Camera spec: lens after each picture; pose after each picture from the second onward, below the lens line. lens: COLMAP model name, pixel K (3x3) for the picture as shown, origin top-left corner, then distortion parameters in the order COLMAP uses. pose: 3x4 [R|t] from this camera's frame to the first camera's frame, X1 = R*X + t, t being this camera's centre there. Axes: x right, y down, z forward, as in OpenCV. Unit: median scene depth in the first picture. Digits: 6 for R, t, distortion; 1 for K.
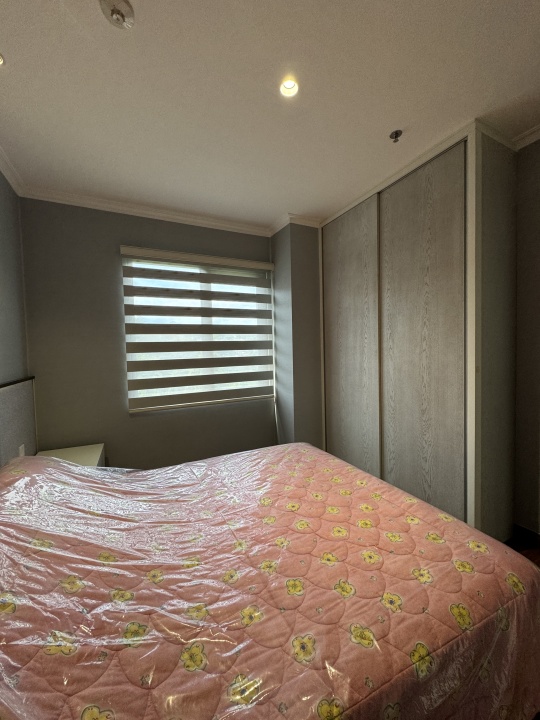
lens RADIAL K [[288.3, 0, 270.0], [0, 288.3, 360.0], [0, 0, 1]] dist [-0.000149, -0.000161]
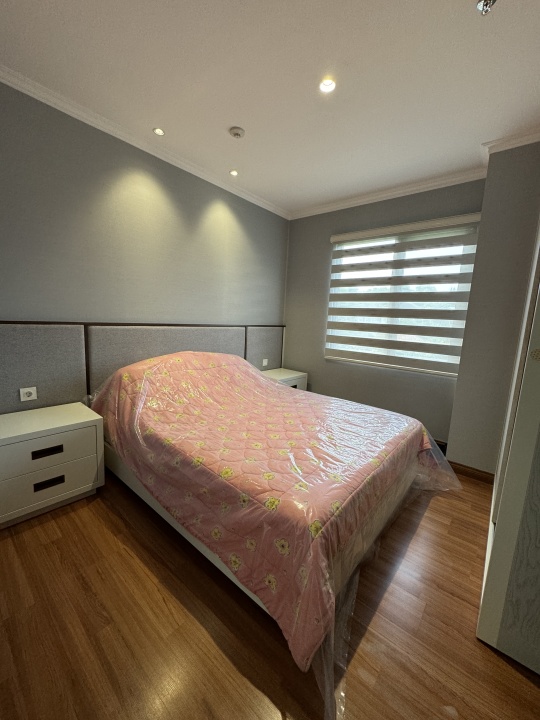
lens RADIAL K [[288.3, 0, 270.0], [0, 288.3, 360.0], [0, 0, 1]] dist [-0.000149, -0.000161]
pose [[0.392083, 0.178720, -0.902402, 0.659838], [-0.100737, 0.983389, 0.150990, 0.006368], [0.914397, 0.031704, 0.403574, 0.179534]]
